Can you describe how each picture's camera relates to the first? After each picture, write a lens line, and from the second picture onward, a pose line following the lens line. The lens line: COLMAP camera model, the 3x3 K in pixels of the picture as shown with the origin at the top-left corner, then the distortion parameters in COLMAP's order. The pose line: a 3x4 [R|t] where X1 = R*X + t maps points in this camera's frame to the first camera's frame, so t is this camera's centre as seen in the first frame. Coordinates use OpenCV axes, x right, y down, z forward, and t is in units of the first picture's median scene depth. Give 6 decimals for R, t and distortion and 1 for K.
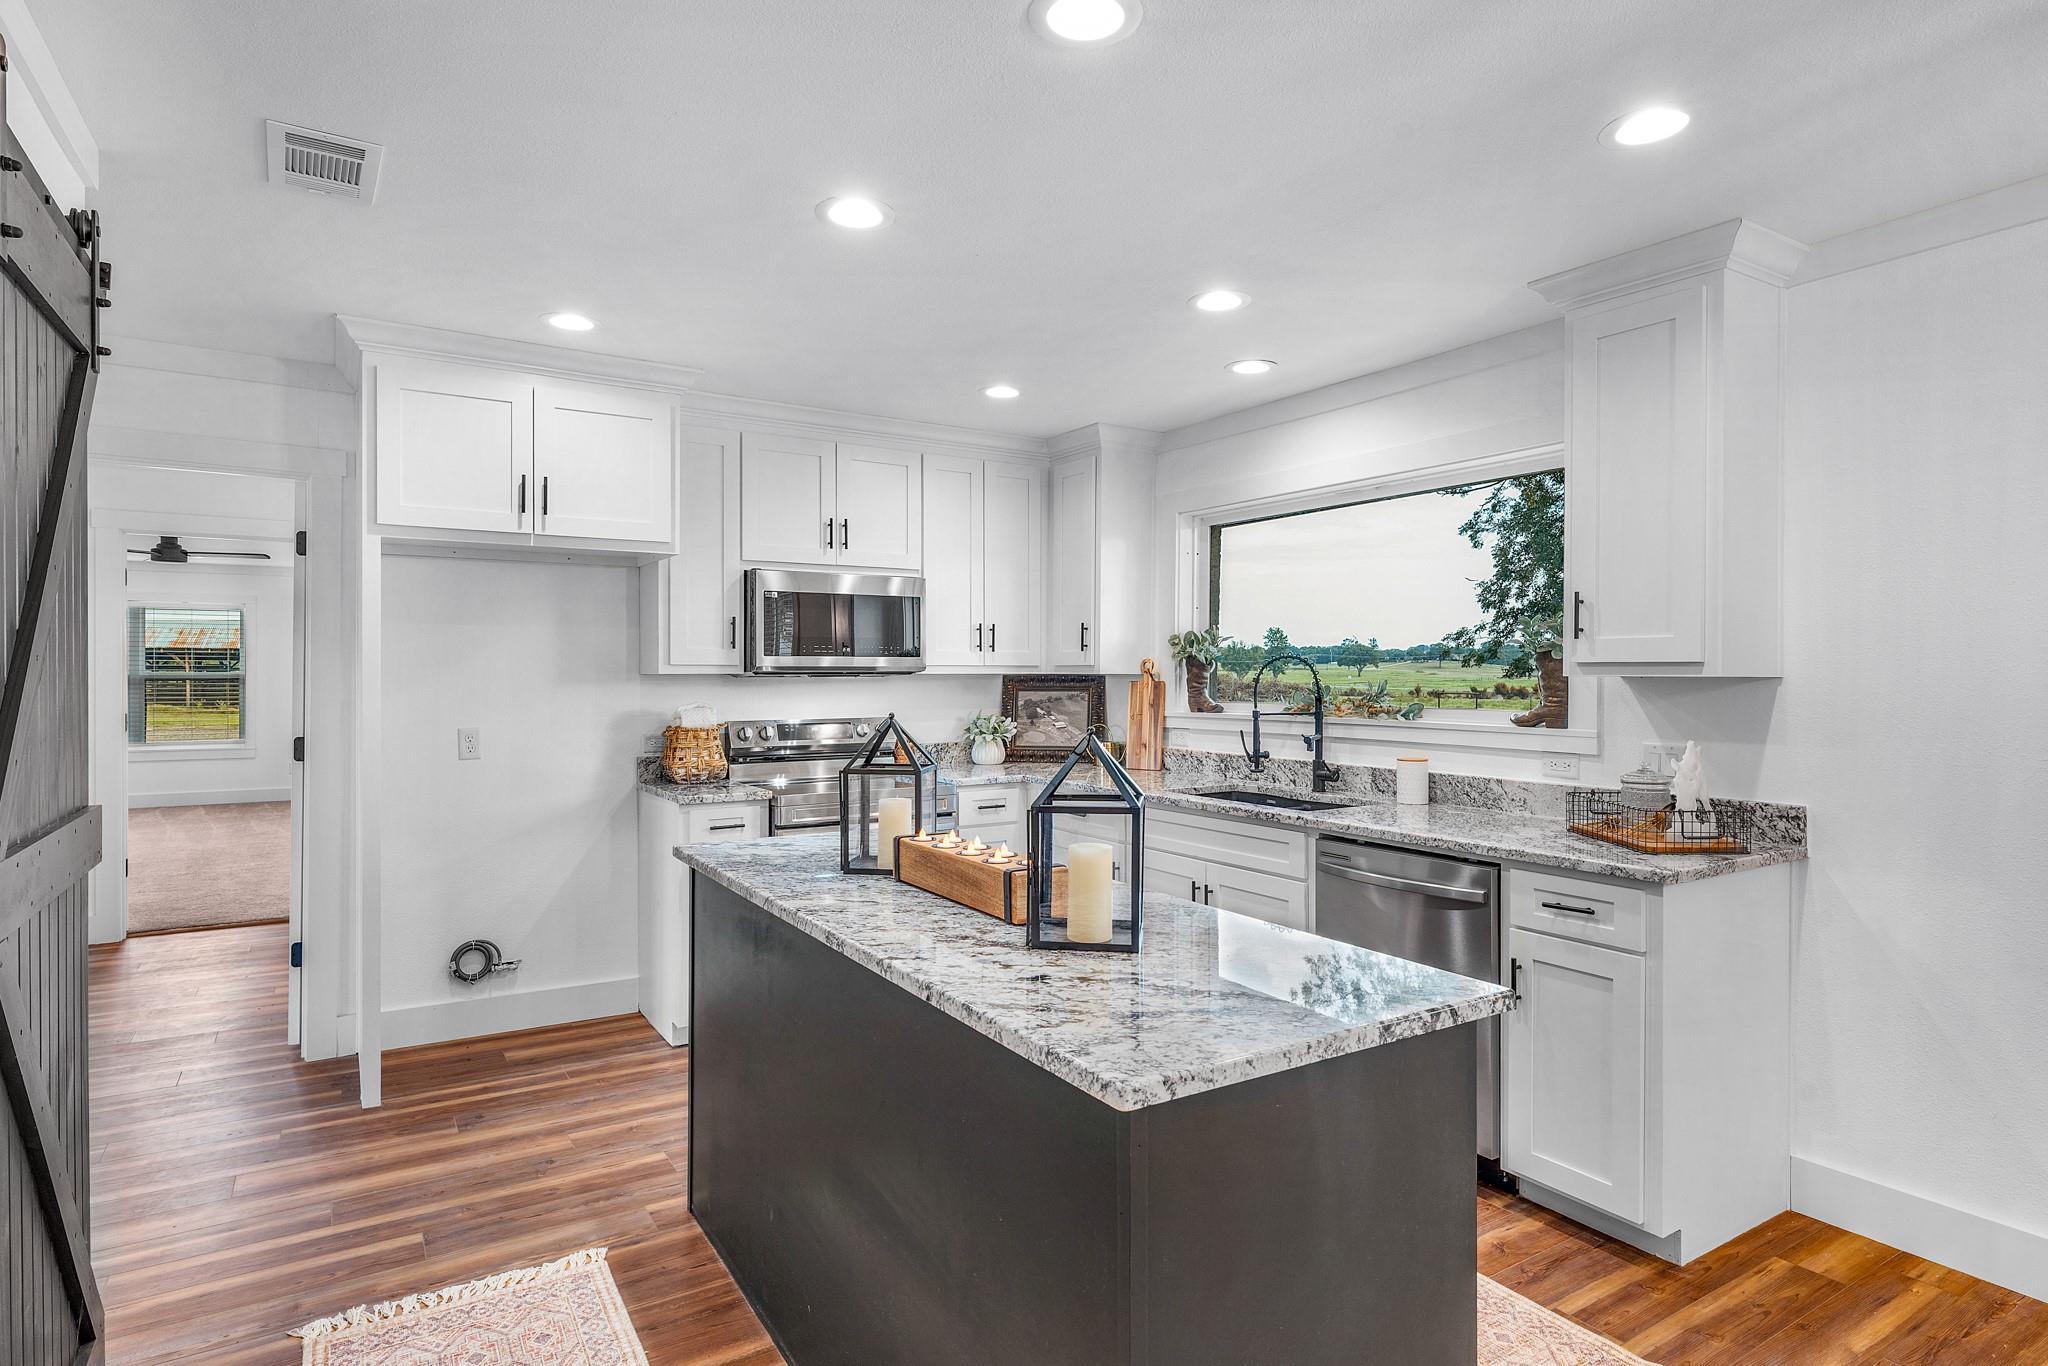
lens RADIAL K [[1099.2, 0, 1024.0], [0, 1099.2, 683.0], [0, 0, 1]] dist [0.005704, 0.001257]
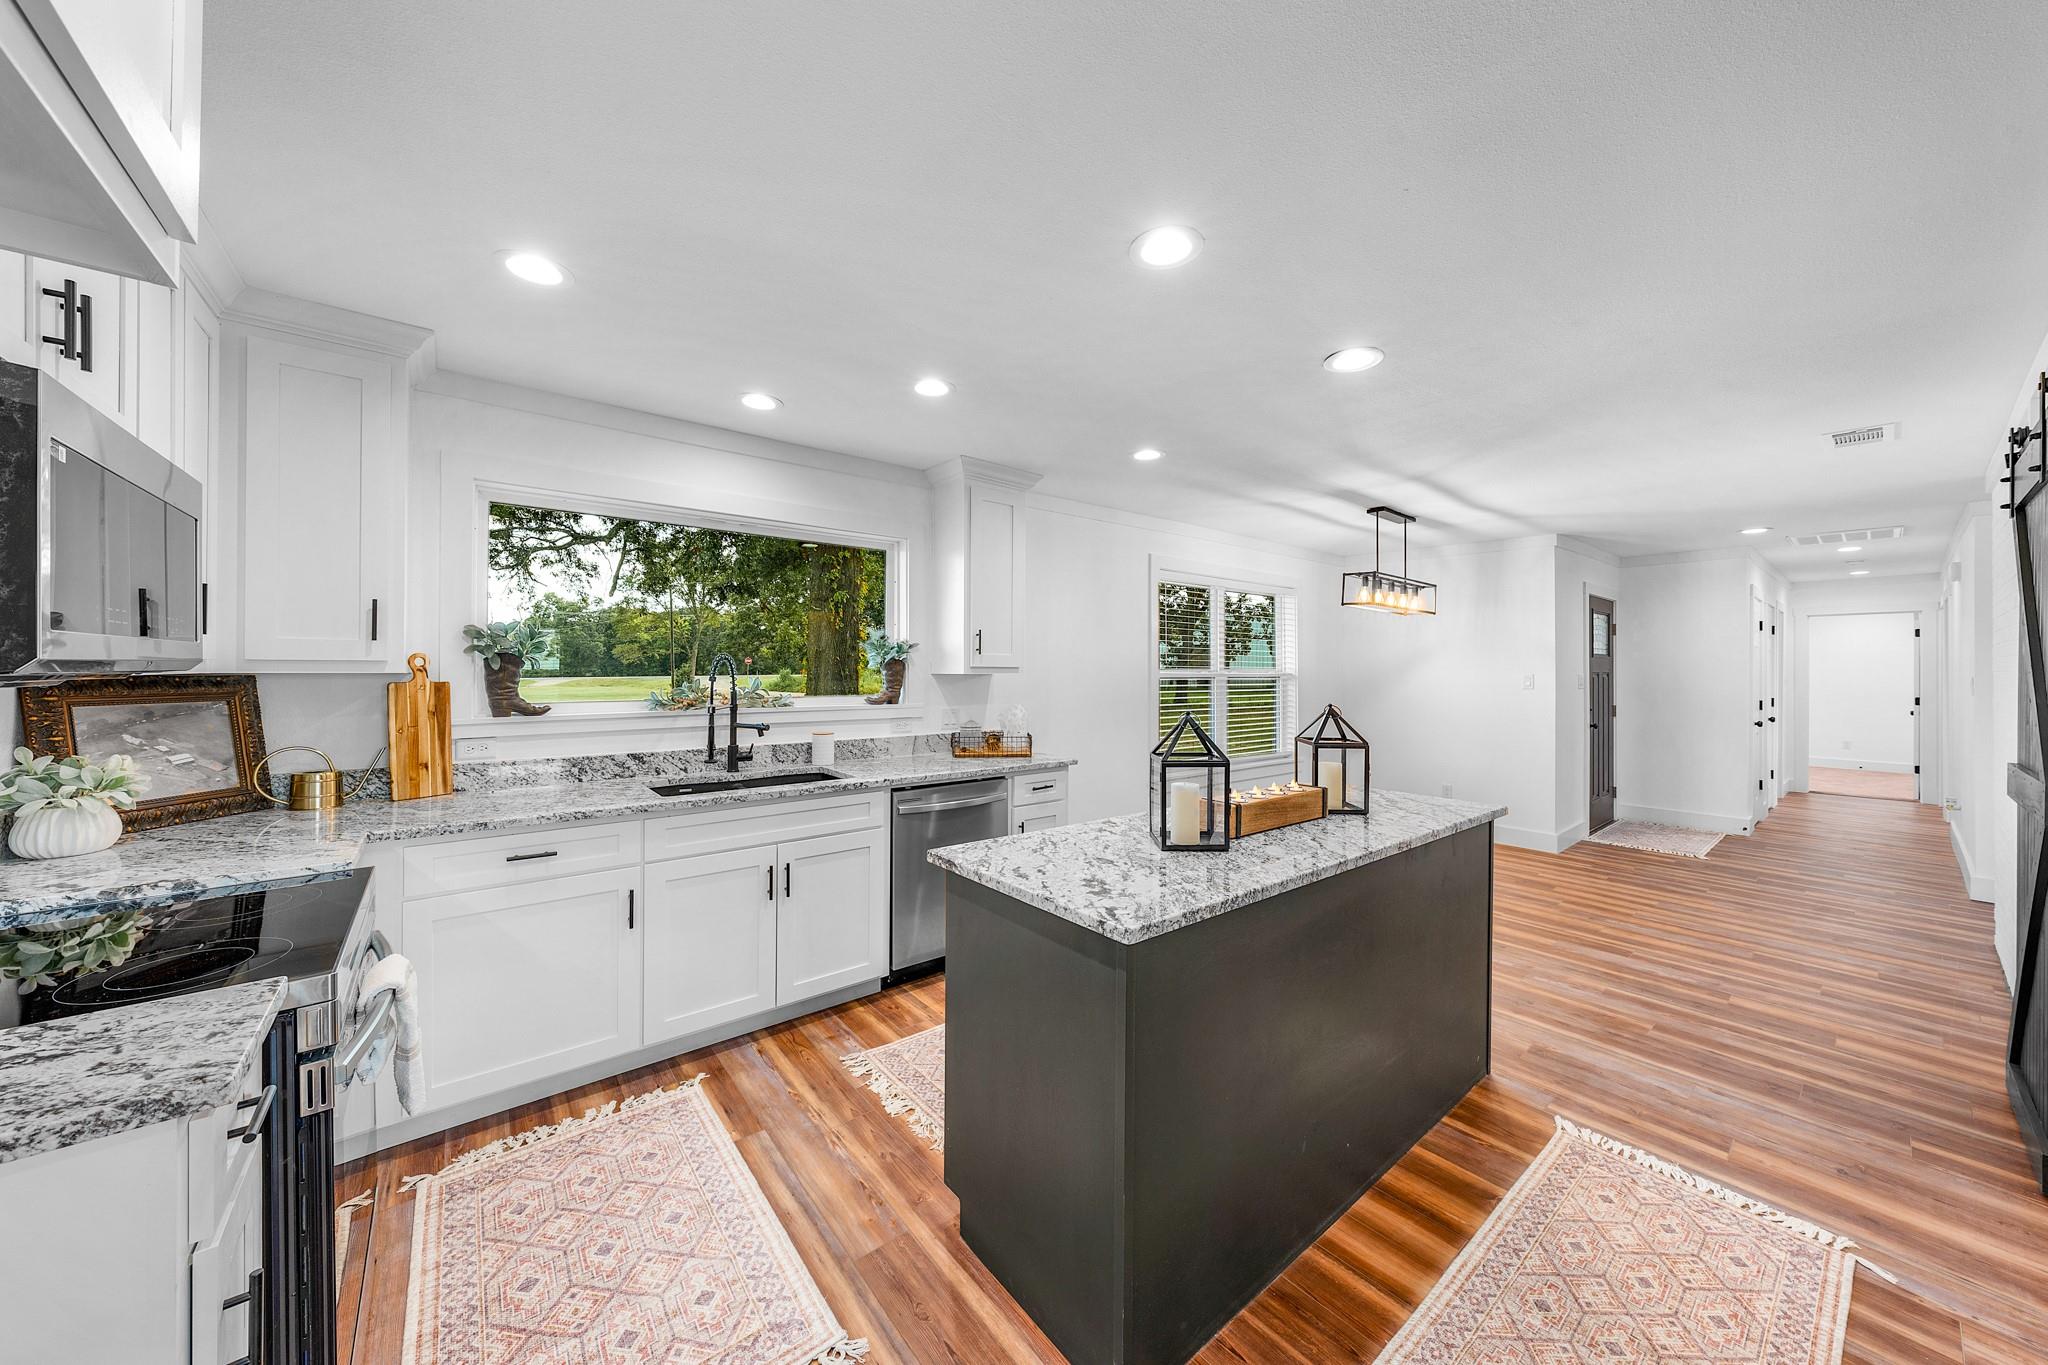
lens RADIAL K [[699.5, 0, 1024.9], [0, 699.5, 671.1], [0, 0, 1]] dist [-0.000594, -0.000088]
pose [[-0.110530, -0.006149, 0.993854, -0.478750], [0.003268, 0.999973, 0.006550, -0.012721], [-0.993867, 0.003972, -0.110507, 0.716271]]
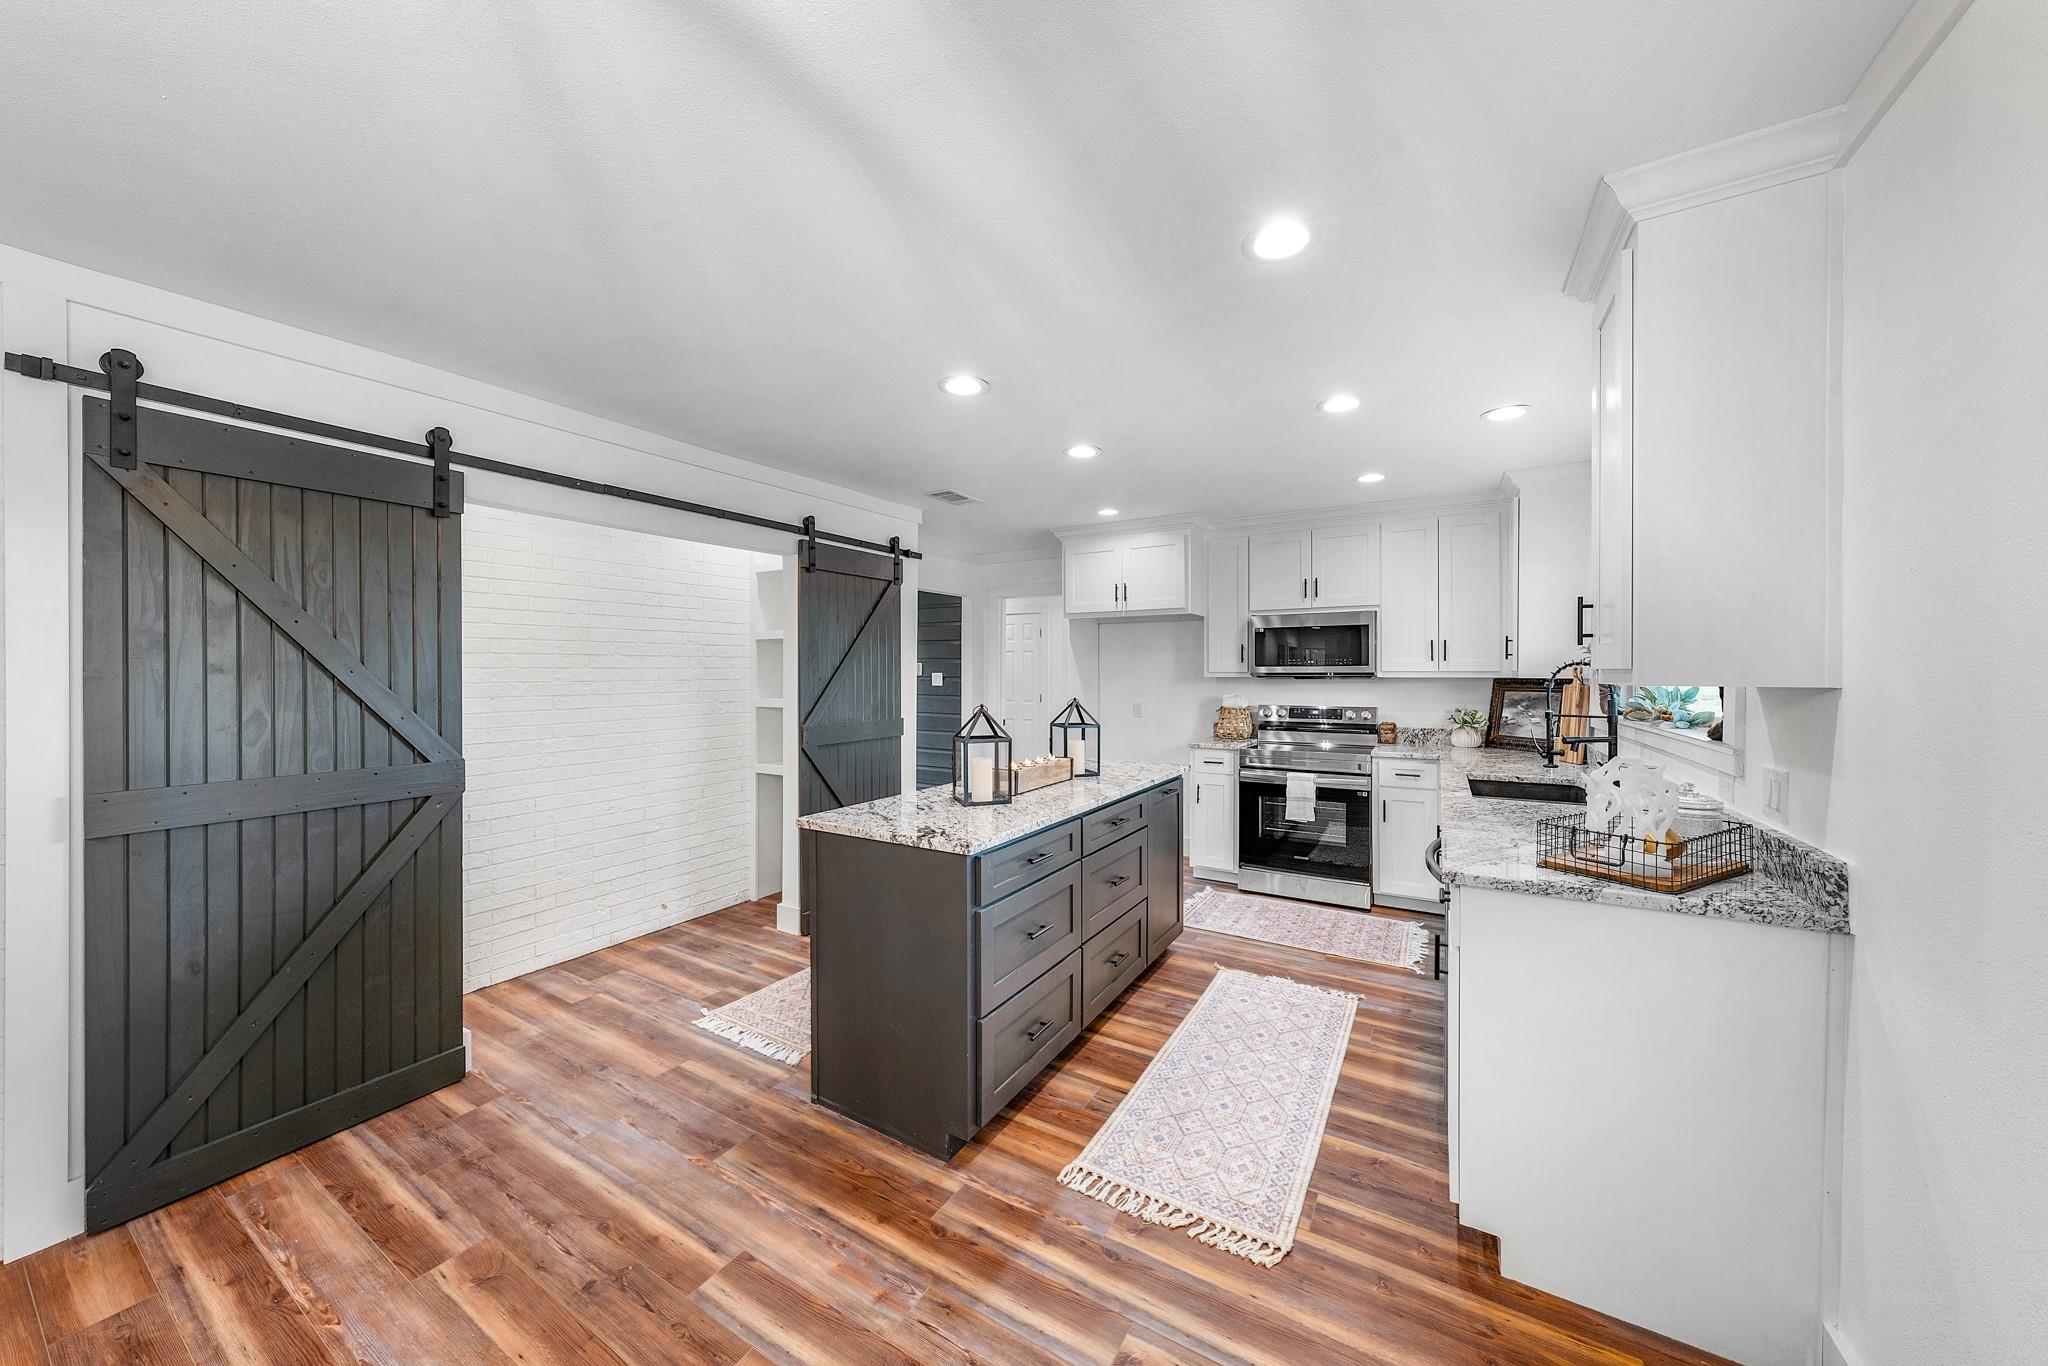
lens RADIAL K [[703.4, 0, 1024.3], [0, 703.4, 678.4], [0, 0, 1]] dist [-0.001015, 0.000036]
pose [[0.449253, 0.004767, -0.893392, 0.570895], [-0.008175, 0.999966, 0.001225, -0.004847], [0.893367, 0.006753, 0.449277, 0.190142]]
